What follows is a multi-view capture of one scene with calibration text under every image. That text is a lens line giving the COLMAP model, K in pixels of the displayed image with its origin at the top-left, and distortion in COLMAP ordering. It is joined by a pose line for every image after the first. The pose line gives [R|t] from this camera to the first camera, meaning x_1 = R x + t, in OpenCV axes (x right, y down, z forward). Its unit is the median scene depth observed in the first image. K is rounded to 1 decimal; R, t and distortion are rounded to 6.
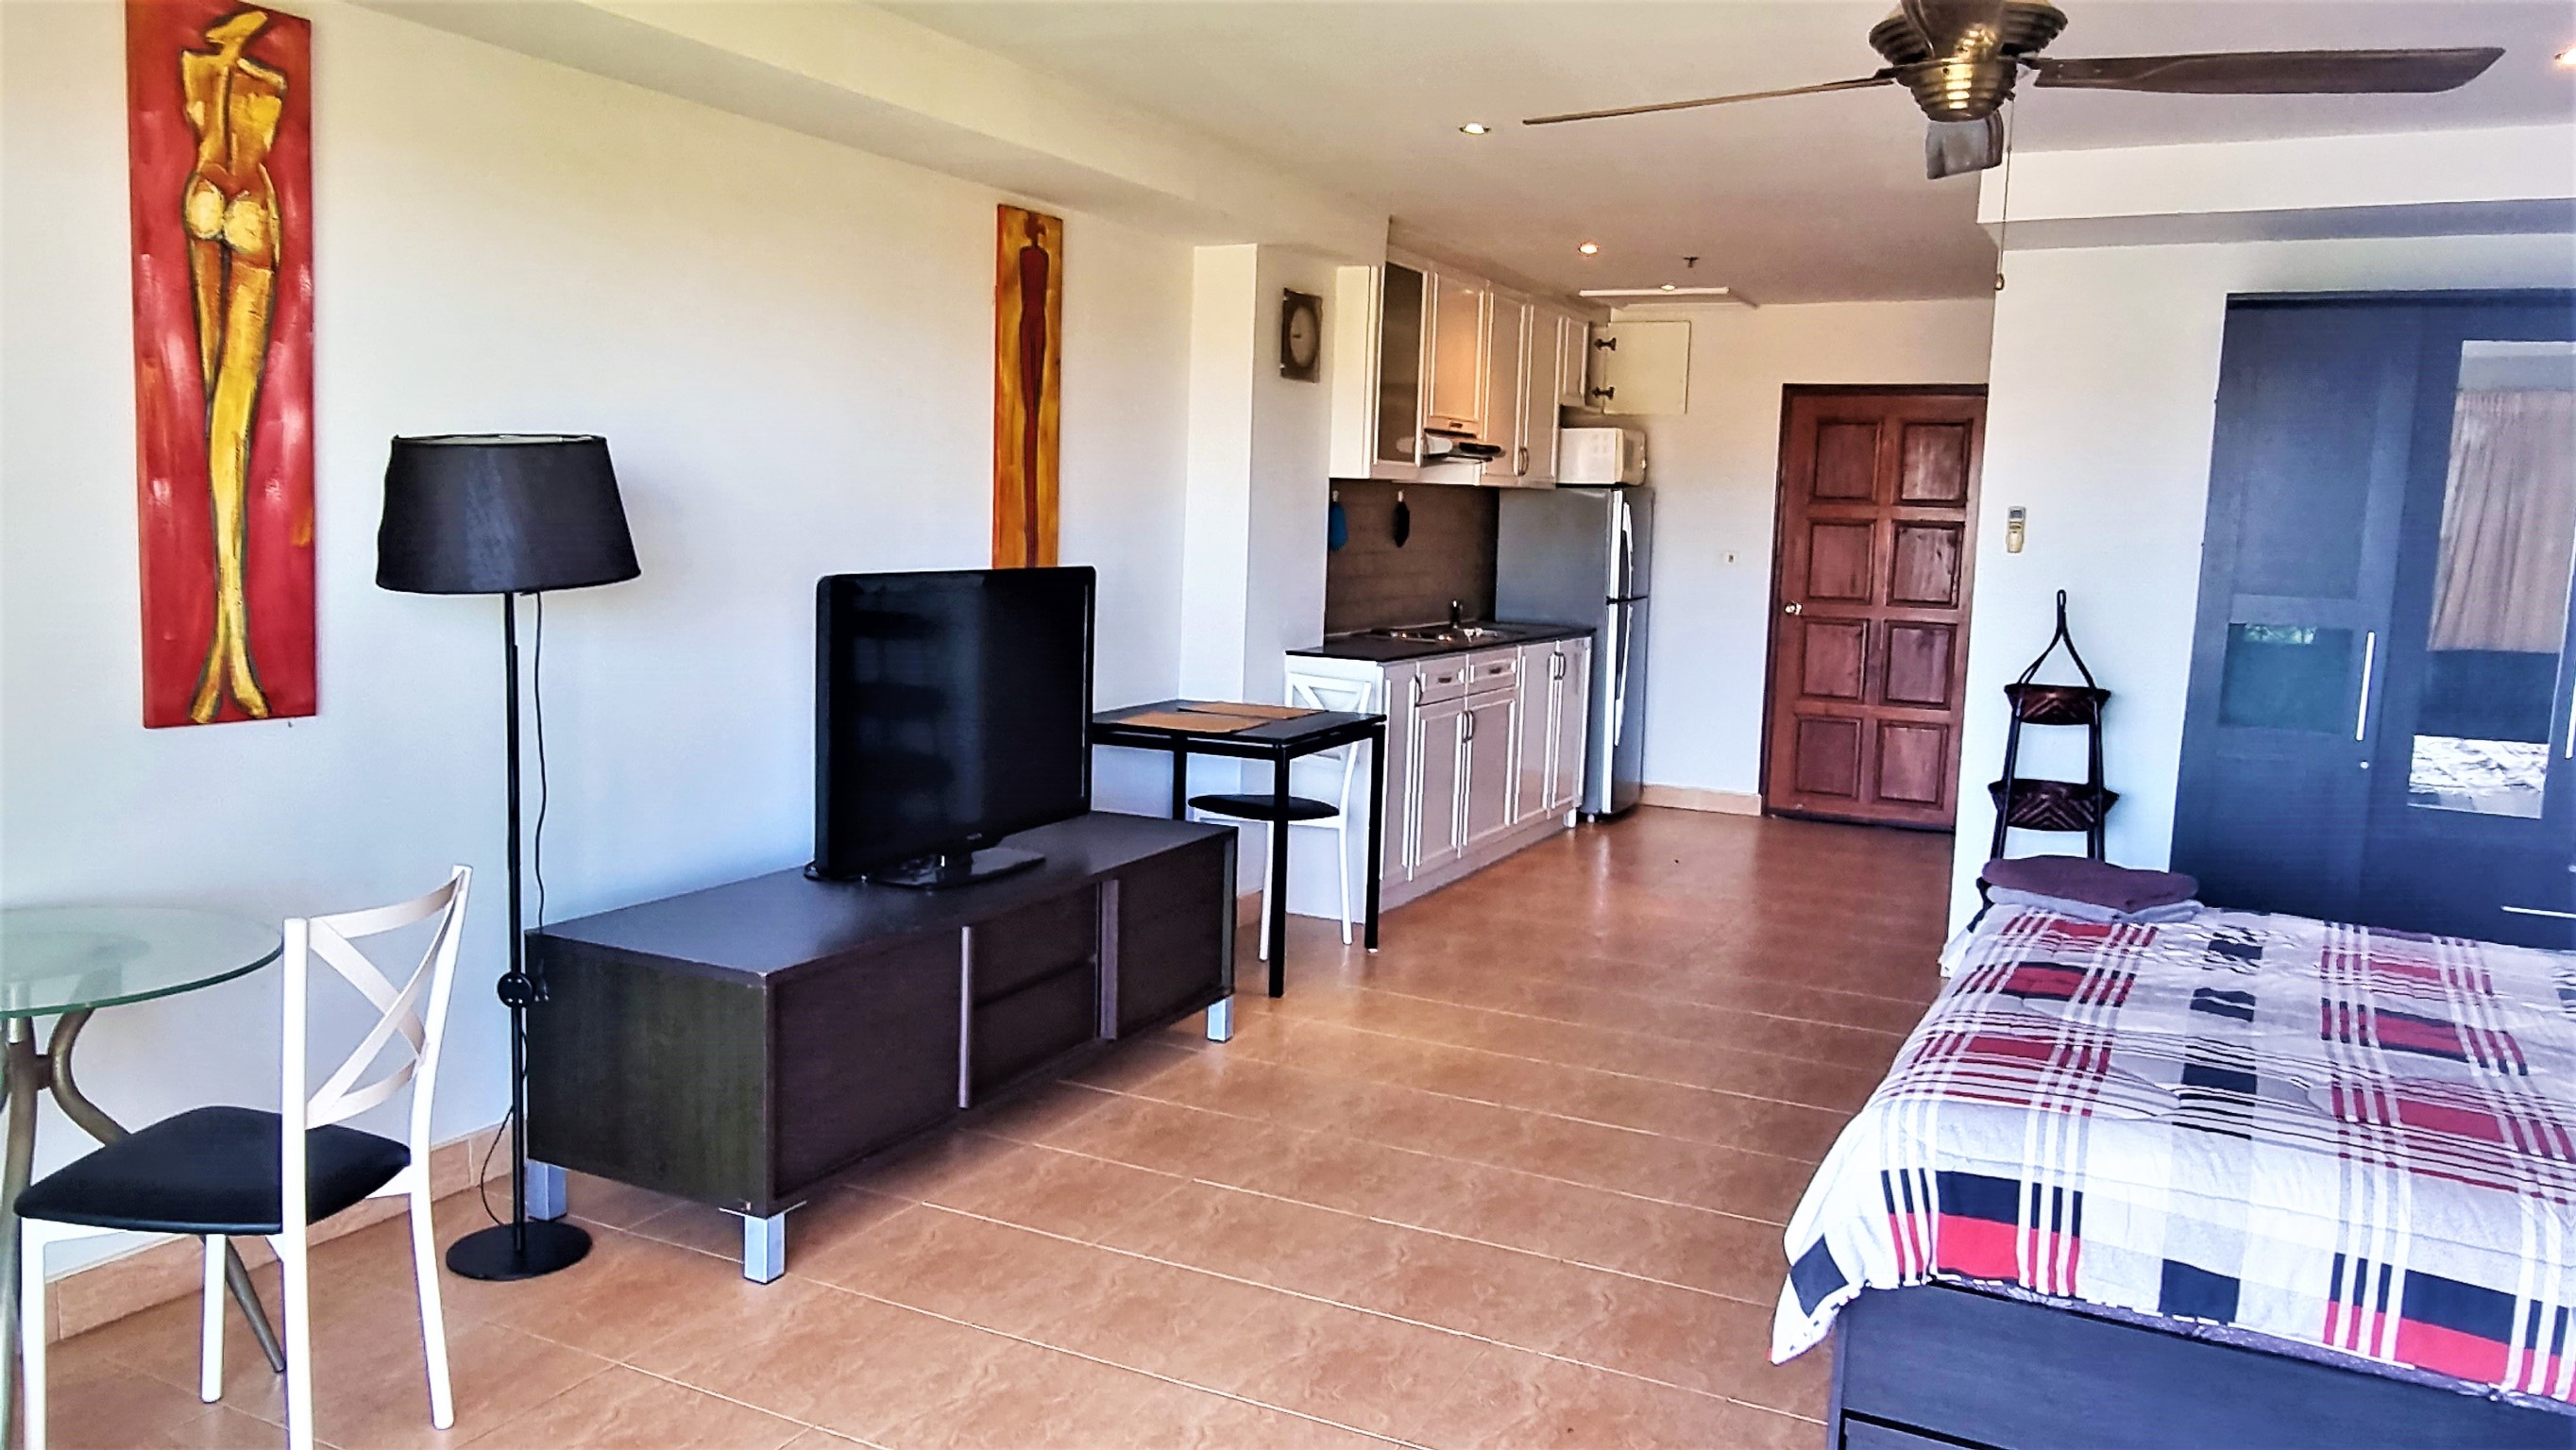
lens RADIAL K [[1841.8, 0, 1246.4], [0, 1841.8, 707.0], [0, 0, 1]] dist [-0.001413, 0.003591]
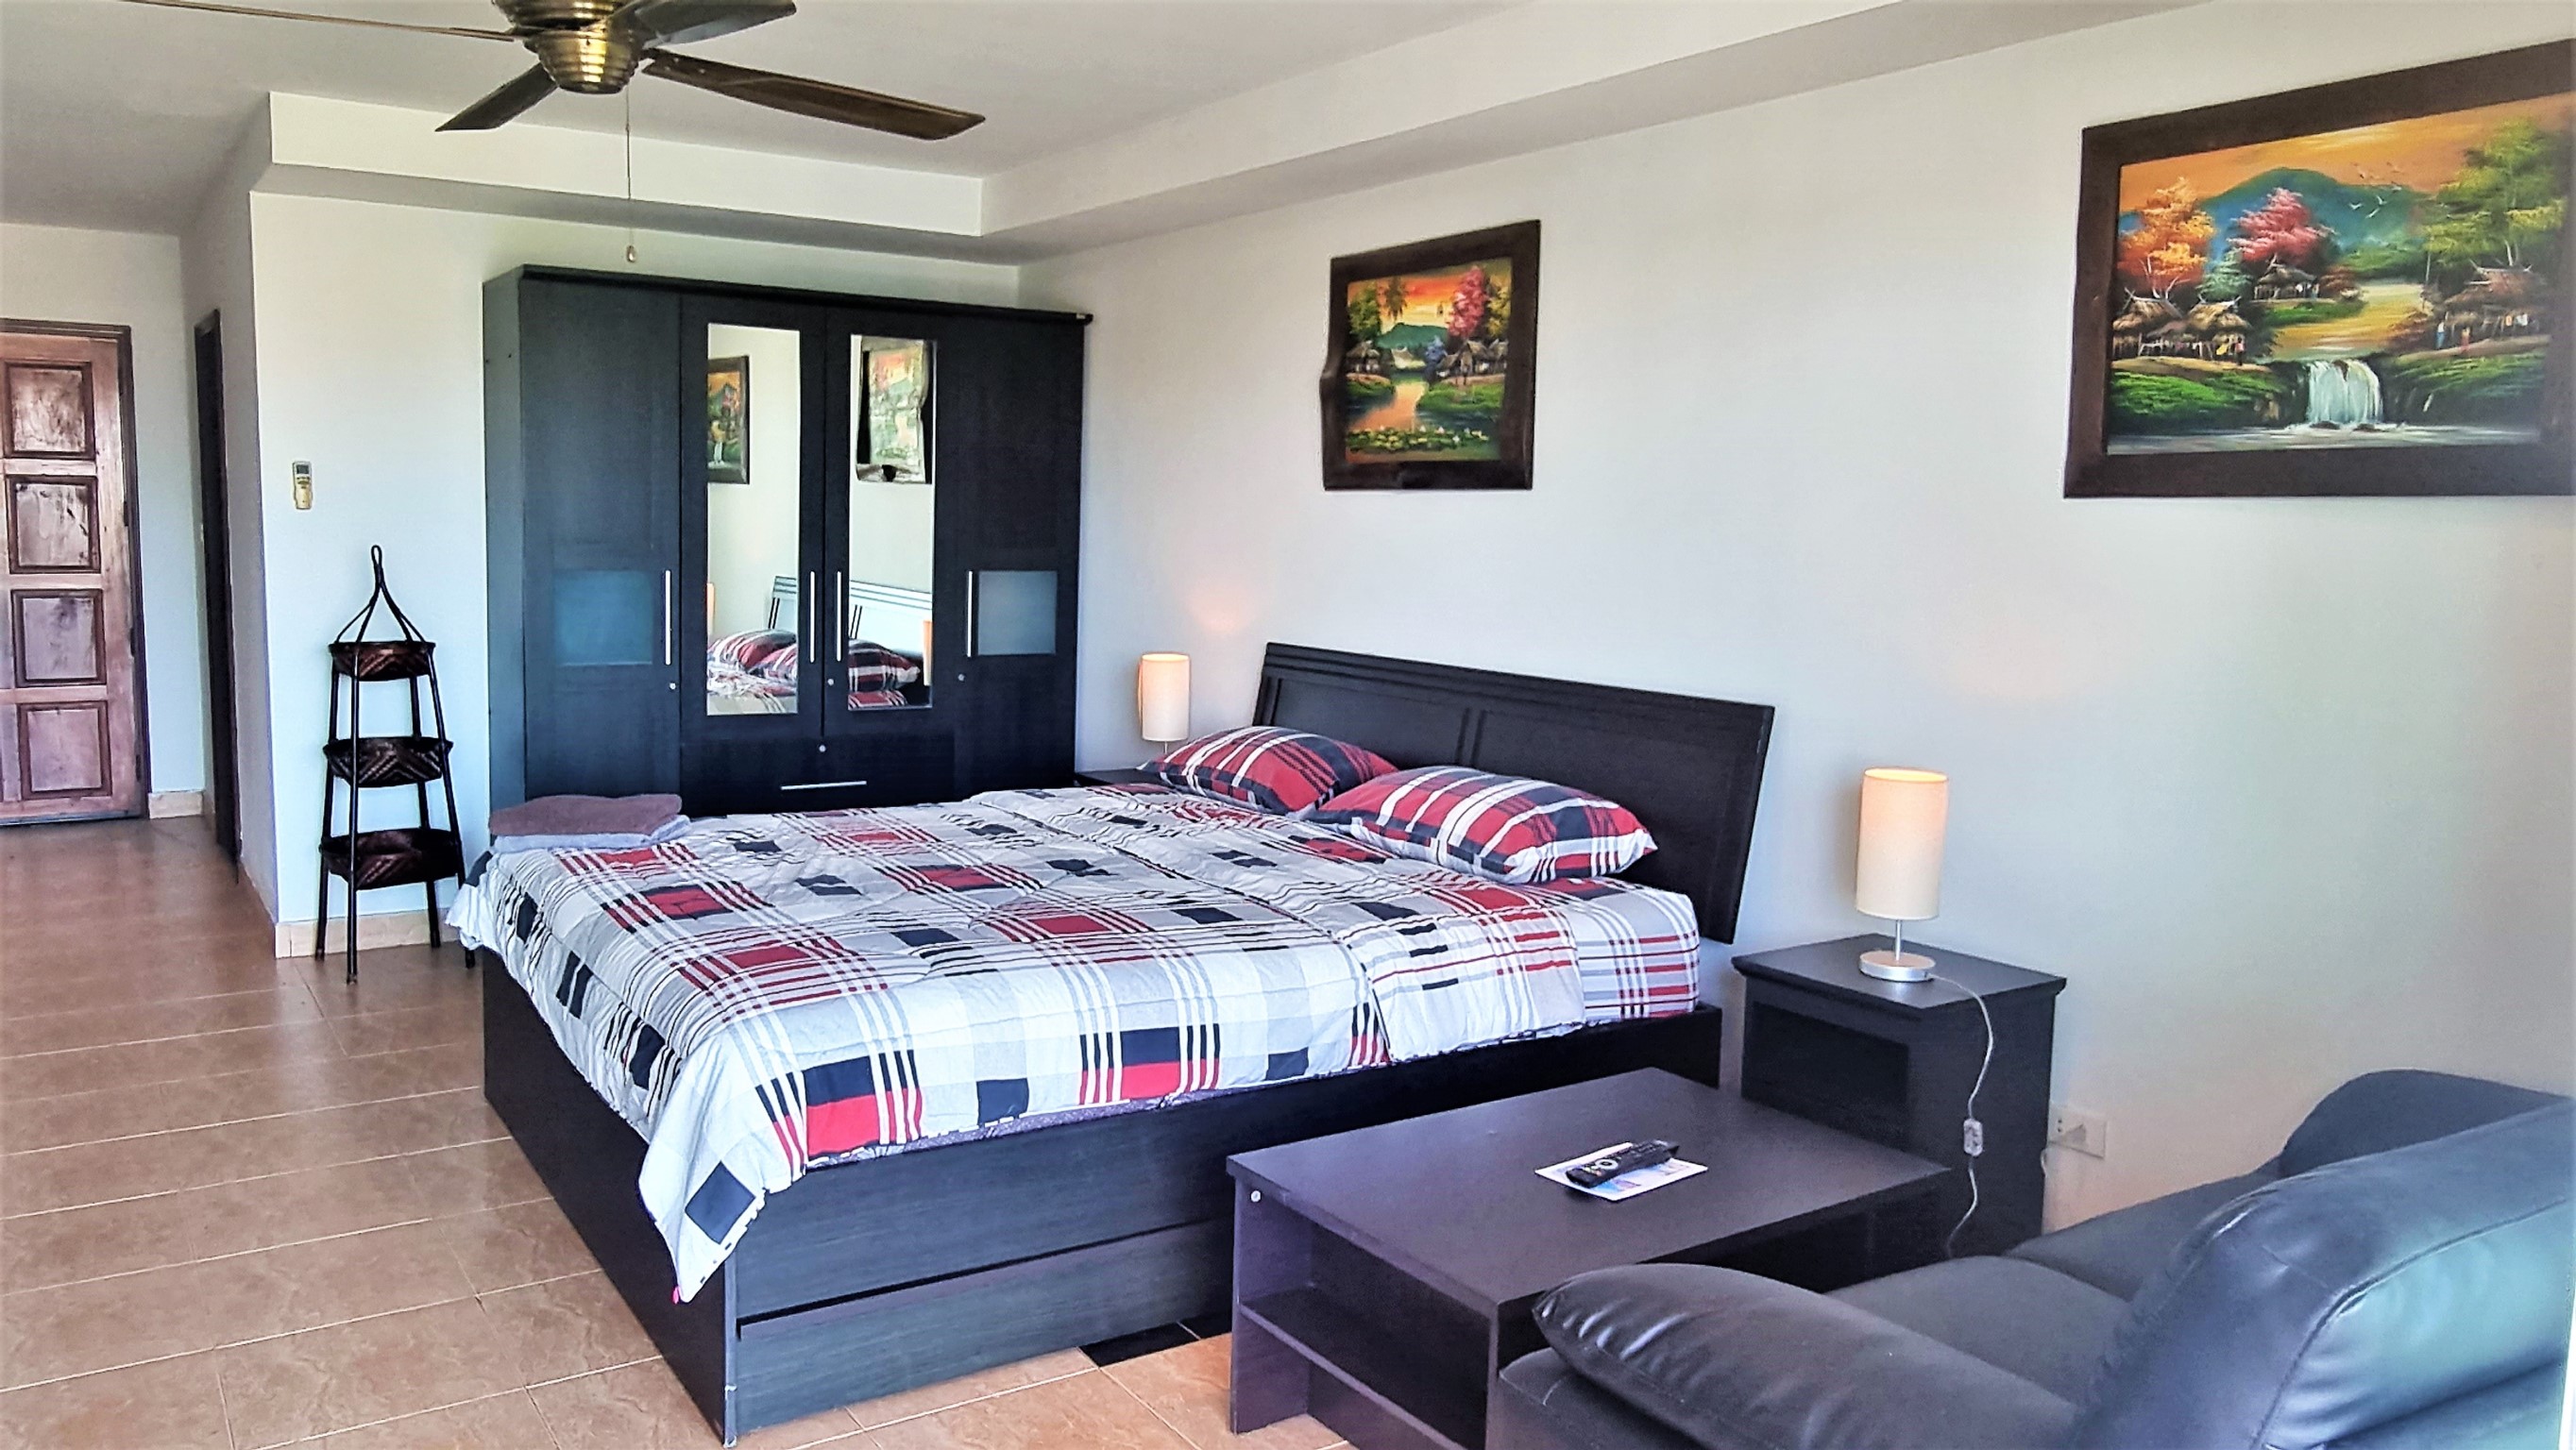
lens RADIAL K [[1841.8, 0, 1244.3], [0, 1841.8, 708.3], [0, 0, 1]] dist [-0.001413, 0.003591]
pose [[0.498302, -0.116803, 0.859099, -0.186713], [0.092480, 0.992391, 0.081285, -0.013407], [-0.862057, 0.038945, 0.505313, 0.090435]]
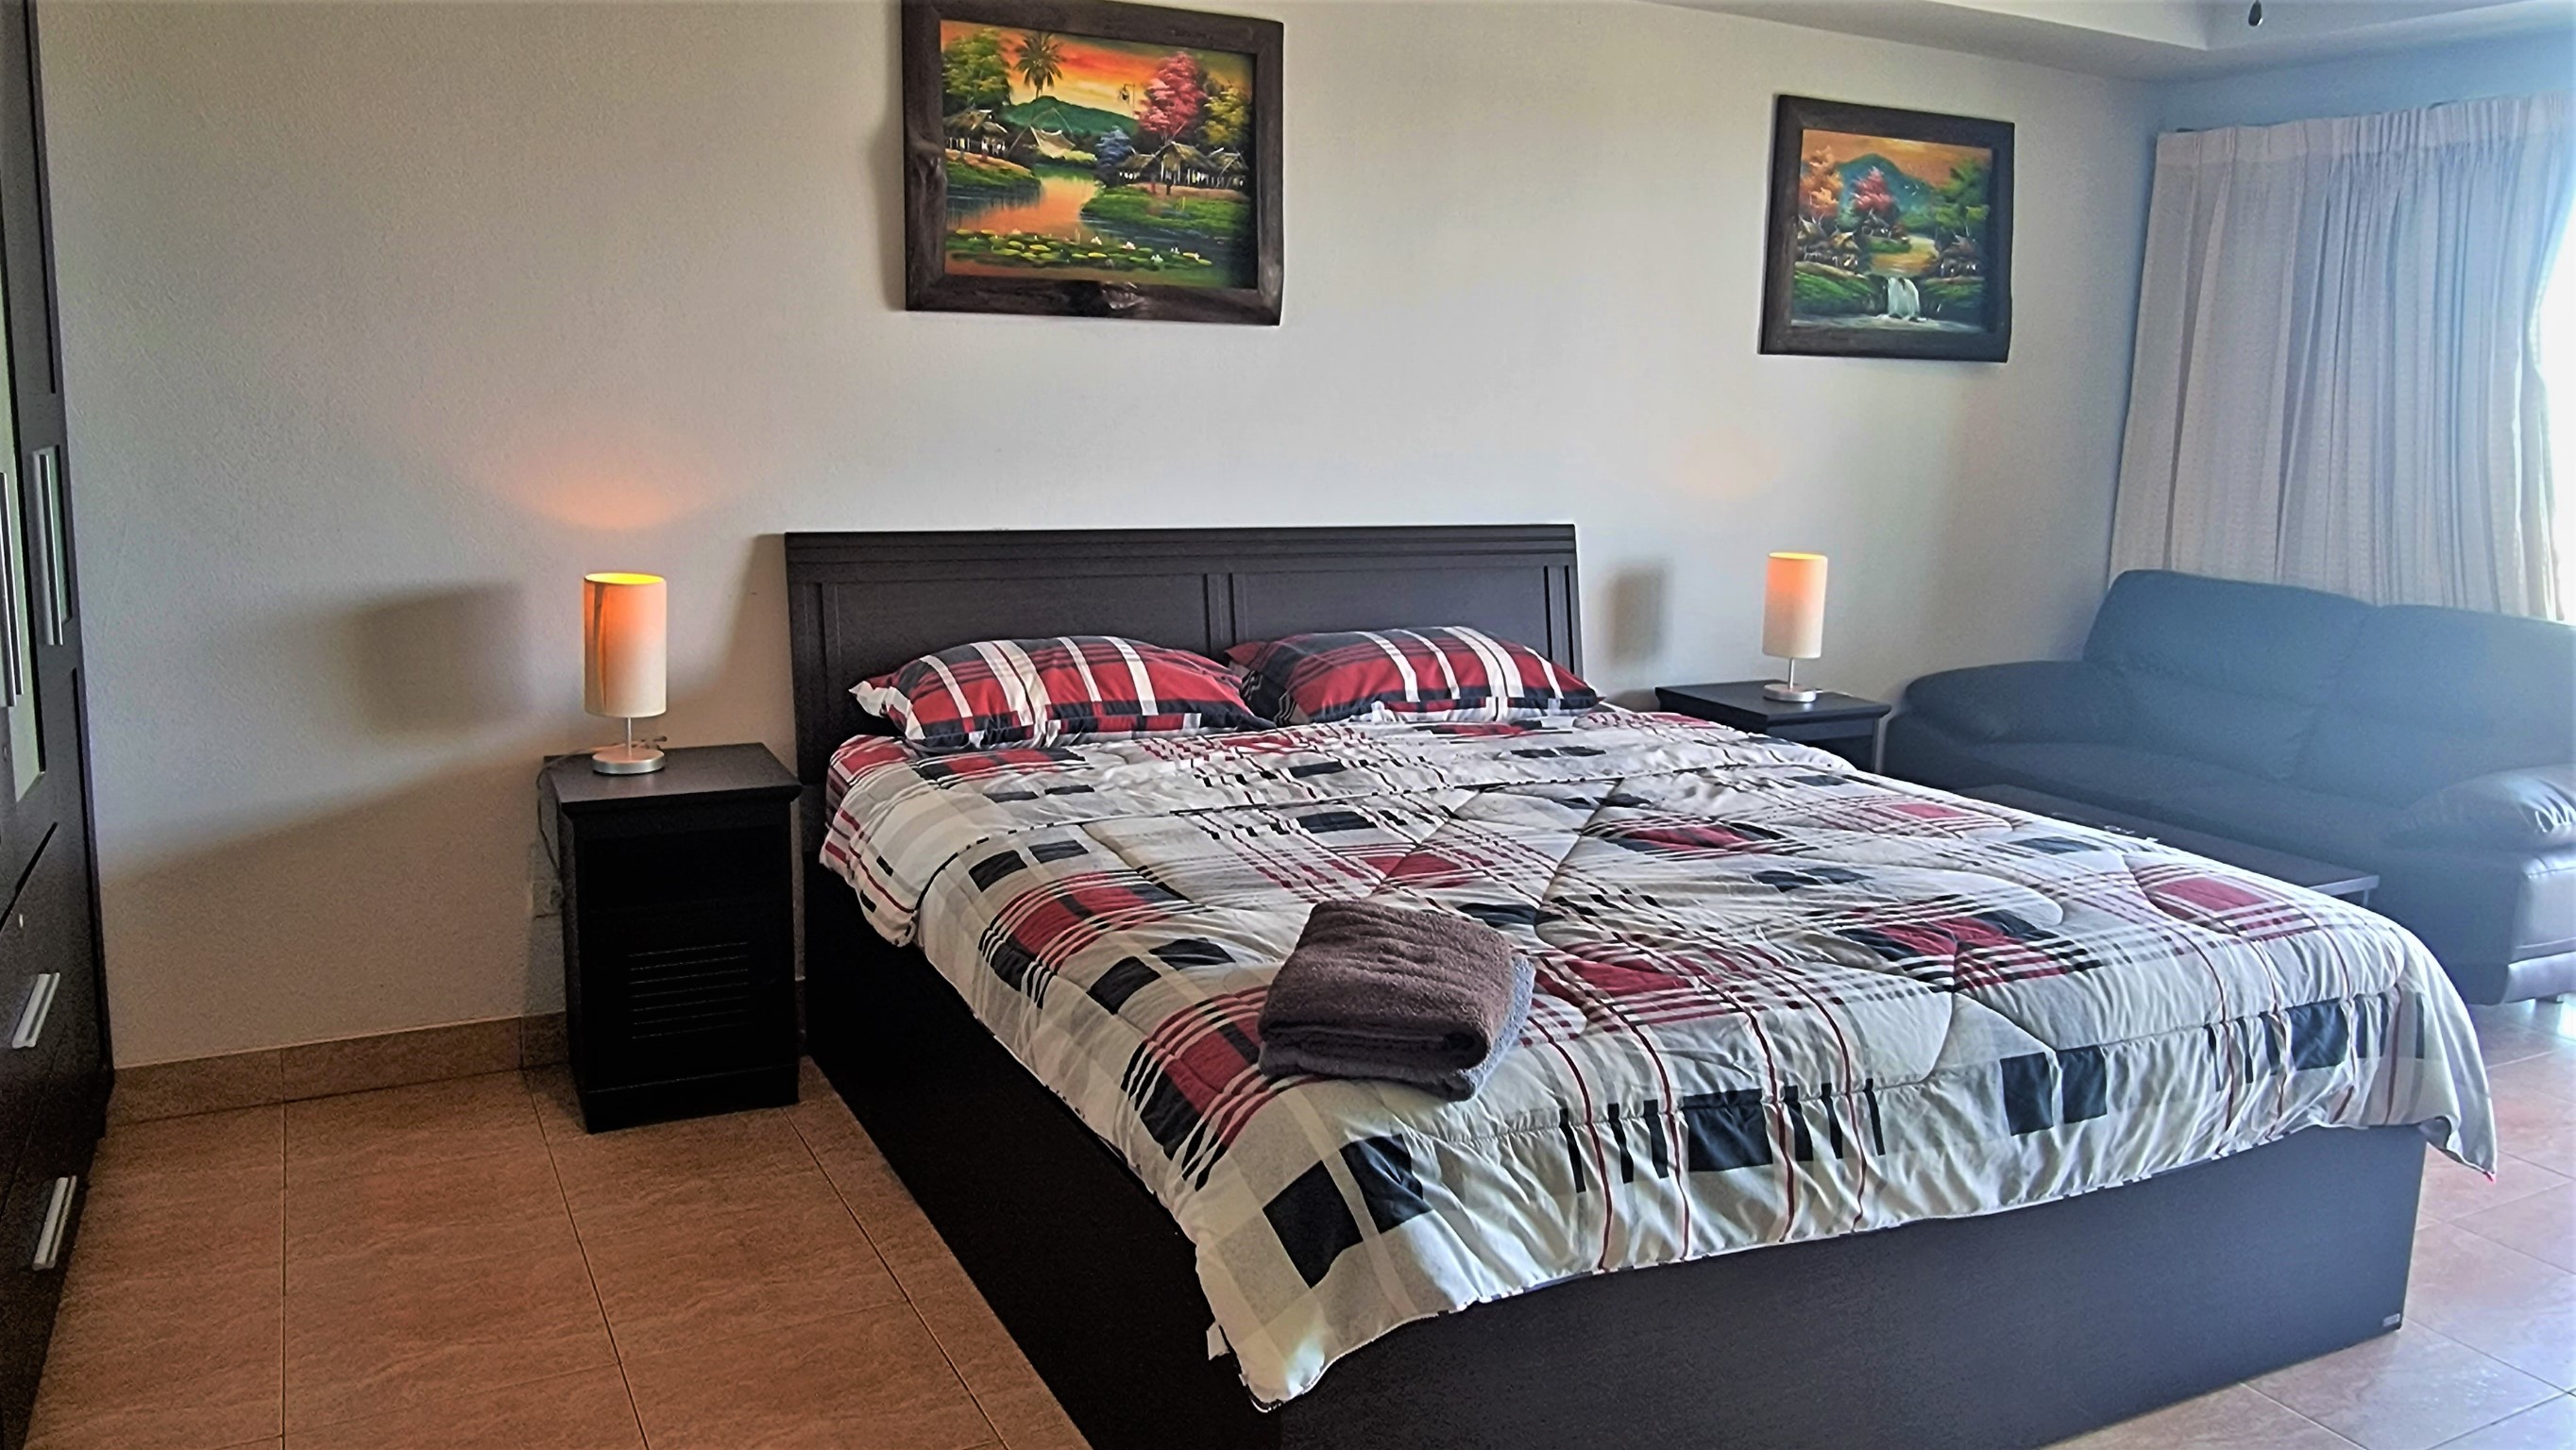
lens RADIAL K [[1841.8, 0, 1270.2], [0, 1841.8, 702.3], [0, 0, 1]] dist [-0.001413, 0.003591]
pose [[-0.814004, -0.158216, 0.558897, 0.143064], [0.004051, 0.960619, 0.277839, -0.091157], [-0.580845, 0.228426, -0.781307, 0.997344]]
